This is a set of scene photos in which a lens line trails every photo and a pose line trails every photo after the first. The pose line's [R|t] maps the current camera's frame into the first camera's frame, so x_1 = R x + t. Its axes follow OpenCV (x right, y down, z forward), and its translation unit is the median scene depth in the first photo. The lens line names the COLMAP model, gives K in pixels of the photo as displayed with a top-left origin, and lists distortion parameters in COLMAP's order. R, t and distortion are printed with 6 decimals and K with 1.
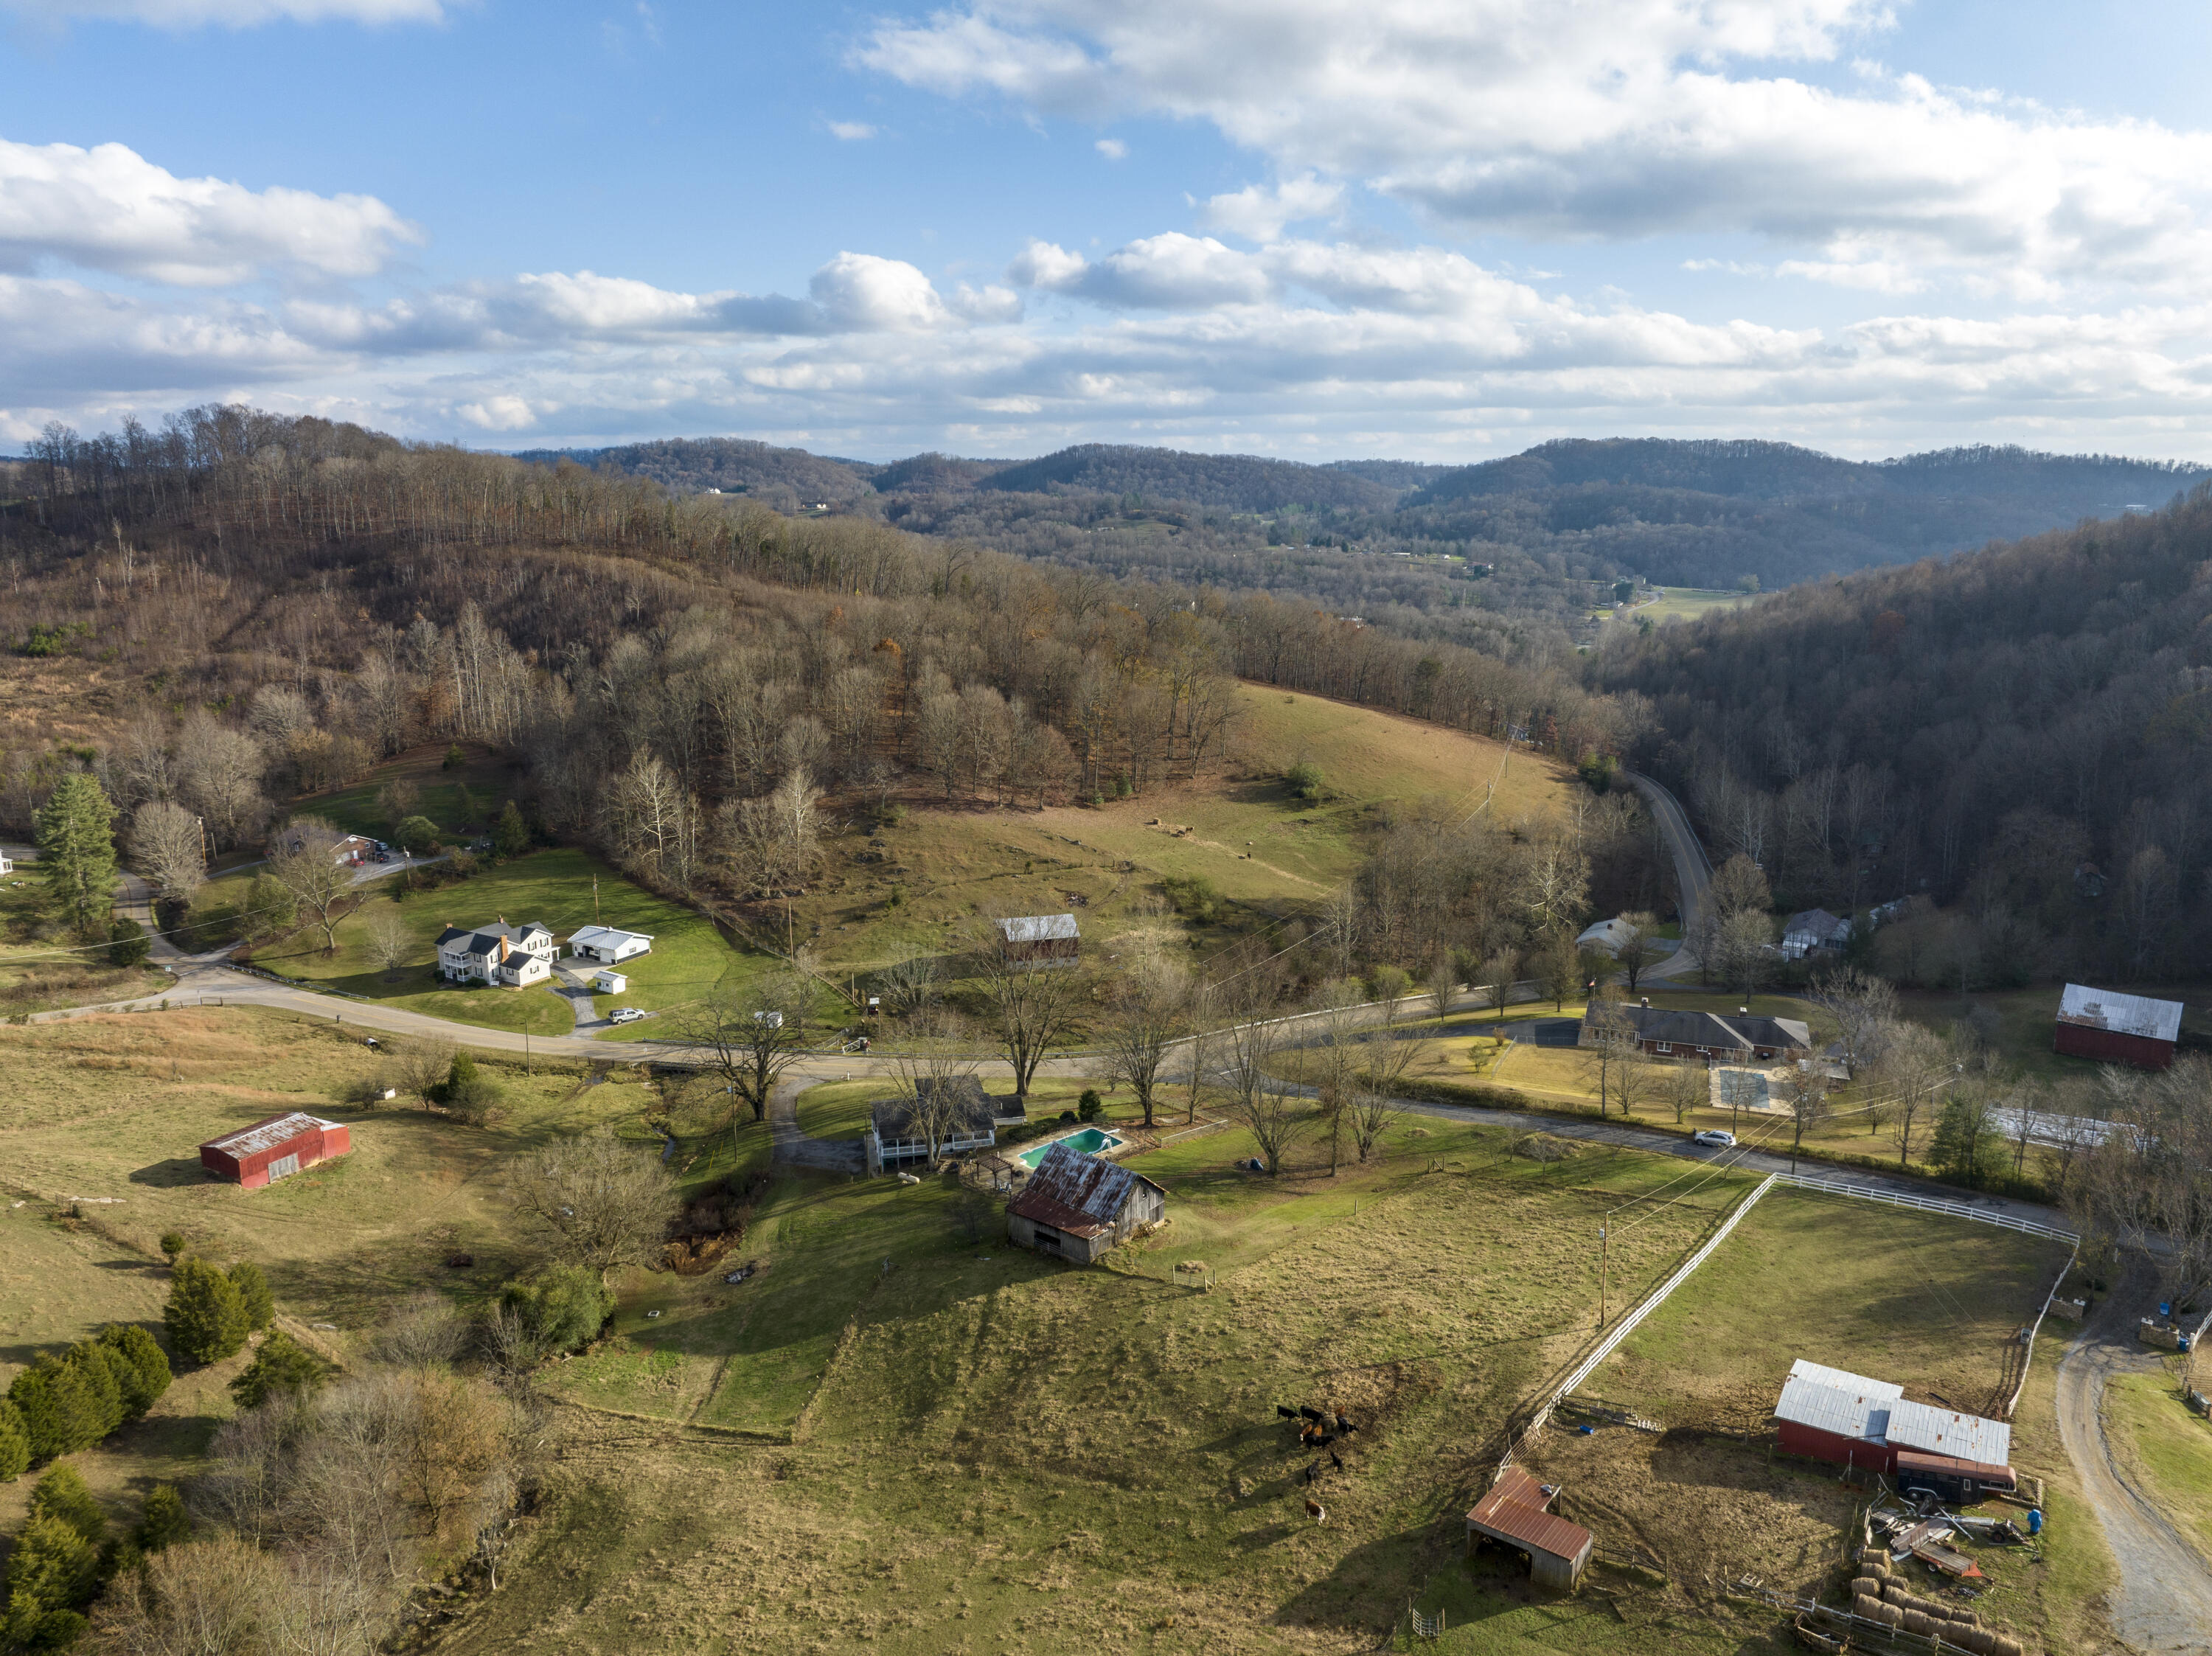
lens RADIAL K [[1556.9, 0, 1110.7], [0, 1556.9, 829.0], [0, 0, 1]] dist [-0.044977, 0.010789]
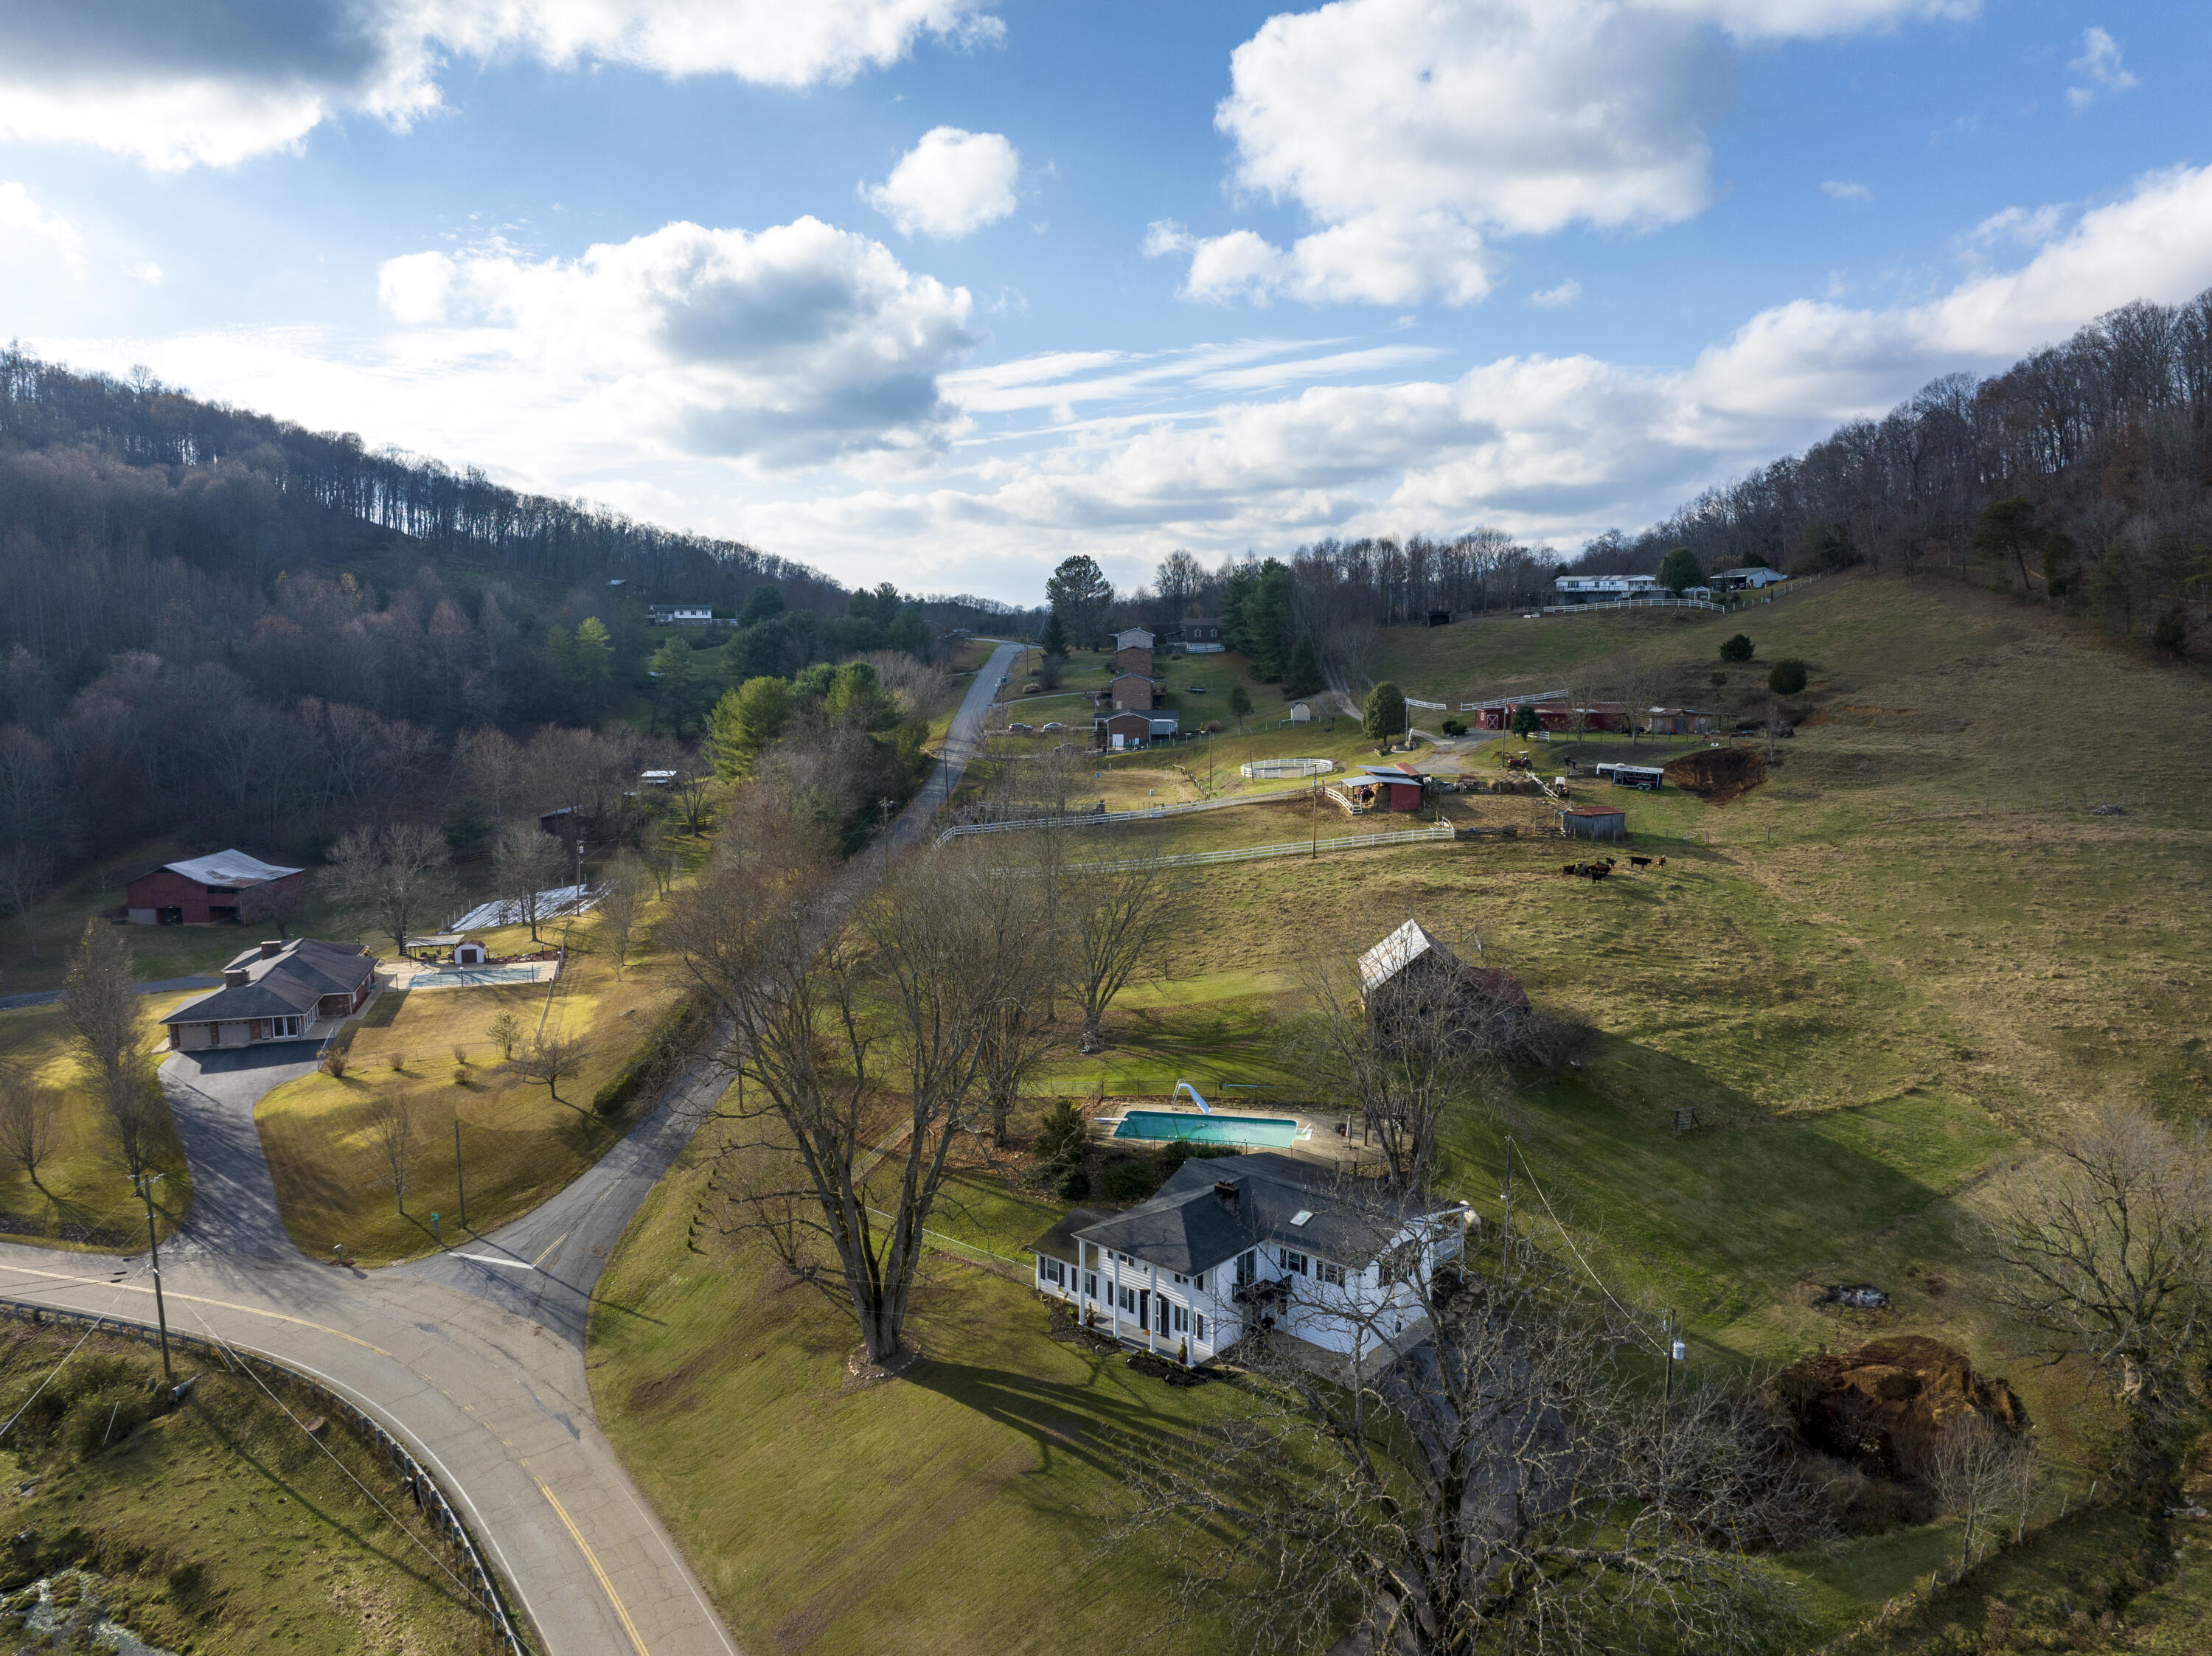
lens RADIAL K [[1556.9, 0, 1118.4], [0, 1556.9, 824.8], [0, 0, 1]] dist [-0.044977, 0.010789]
pose [[-0.593851, -0.104796, 0.797721, -0.325718], [0.176970, 0.950187, 0.256567, -0.036829], [-0.784871, 0.293536, -0.545724, 0.944791]]
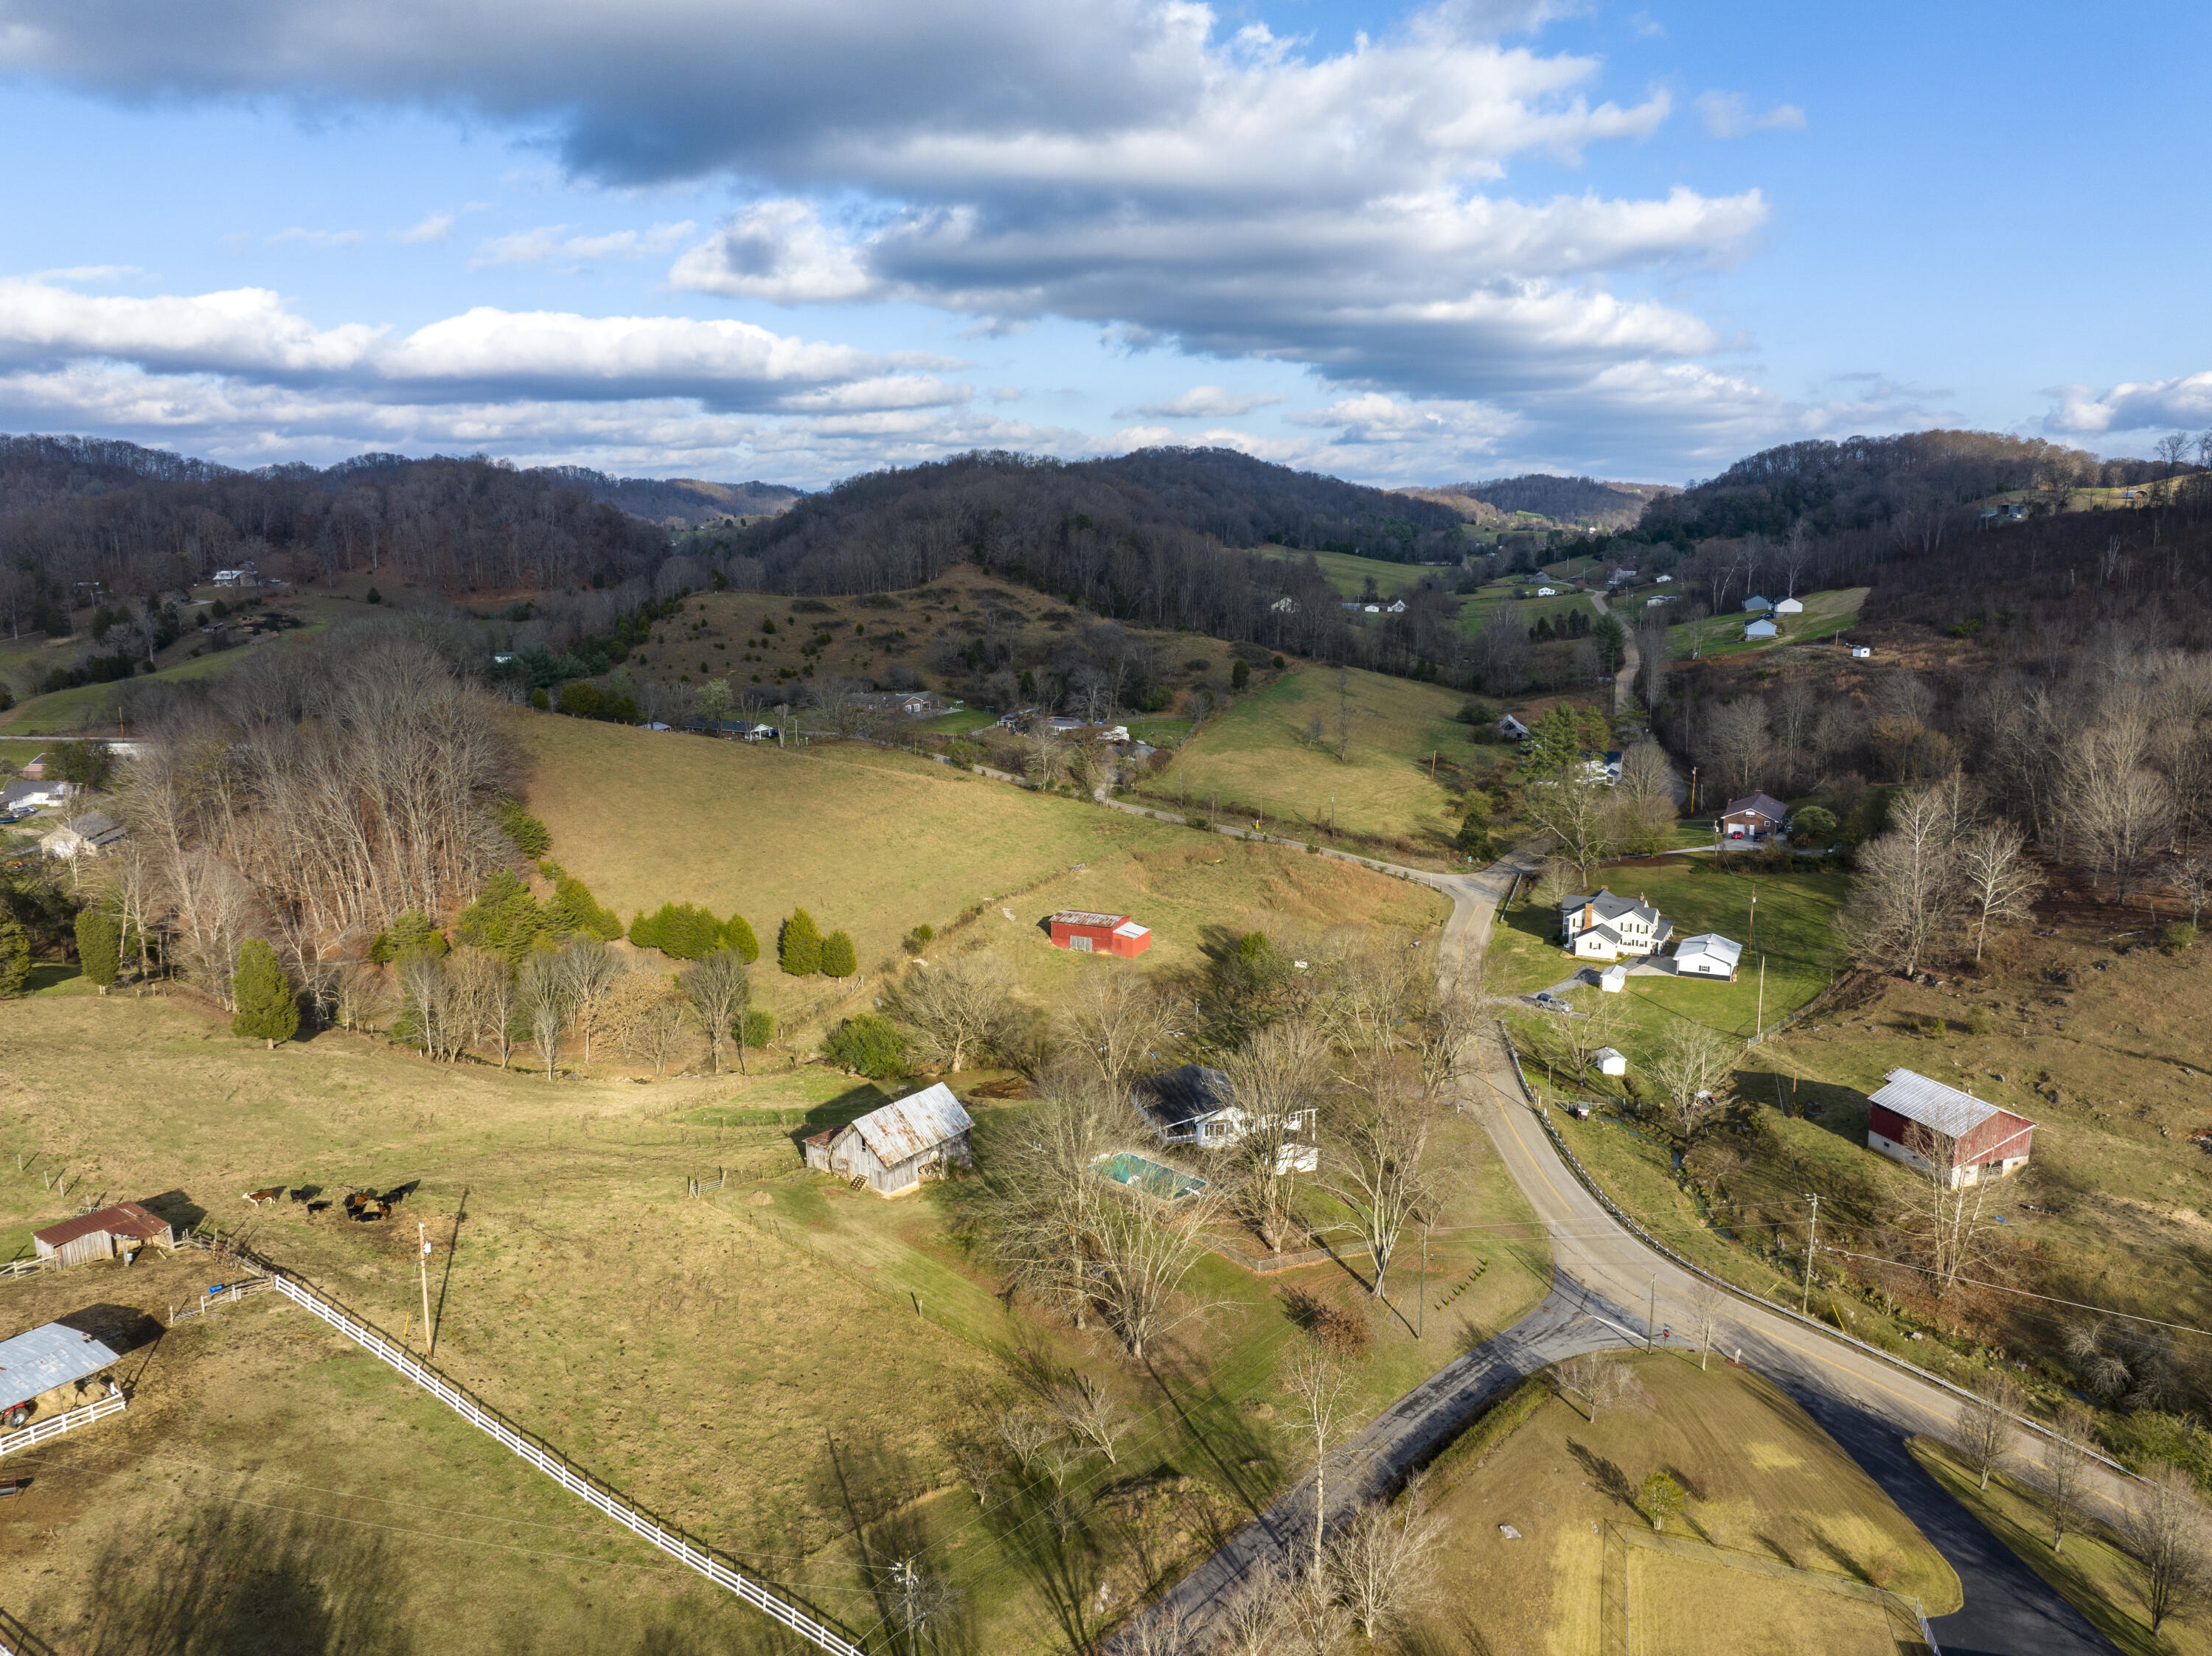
lens RADIAL K [[1556.9, 0, 1113.1], [0, 1556.9, 831.7], [0, 0, 1]] dist [-0.044977, 0.010789]
pose [[0.052188, 0.194733, -0.979467, 0.561305], [-0.208960, 0.961221, 0.179972, -0.091132], [0.976531, 0.195277, 0.090855, 0.629267]]
